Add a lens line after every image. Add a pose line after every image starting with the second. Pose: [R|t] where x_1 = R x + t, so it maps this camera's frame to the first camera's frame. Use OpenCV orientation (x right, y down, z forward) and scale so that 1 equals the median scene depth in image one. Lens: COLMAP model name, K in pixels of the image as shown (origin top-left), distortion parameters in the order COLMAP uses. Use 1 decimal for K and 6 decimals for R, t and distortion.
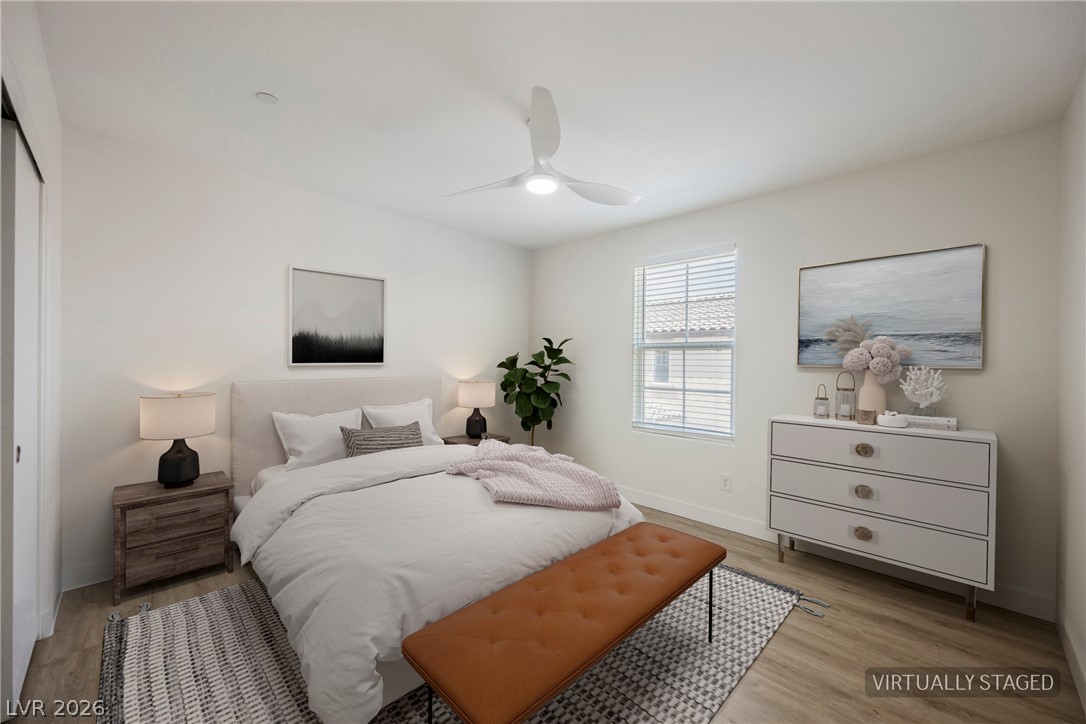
lens RADIAL K [[423.8, 0, 539.2], [0, 423.8, 375.9], [0, 0, 1]] dist [0.001199, 0.000112]
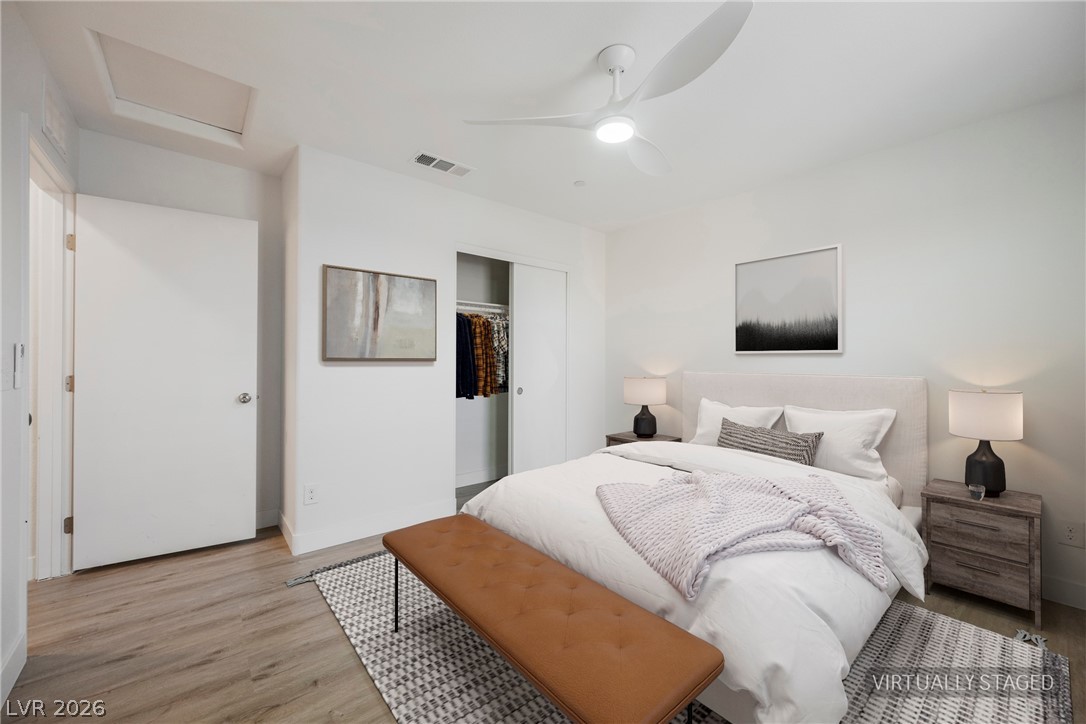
lens RADIAL K [[459.6, 0, 541.6], [0, 459.6, 346.2], [0, 0, 1]] dist [-0.000660, -0.000086]
pose [[-0.114791, -0.019399, -0.993200, 0.206464], [-0.028904, 0.999451, -0.016180, -0.003422], [0.992969, 0.026850, -0.115289, 0.207479]]
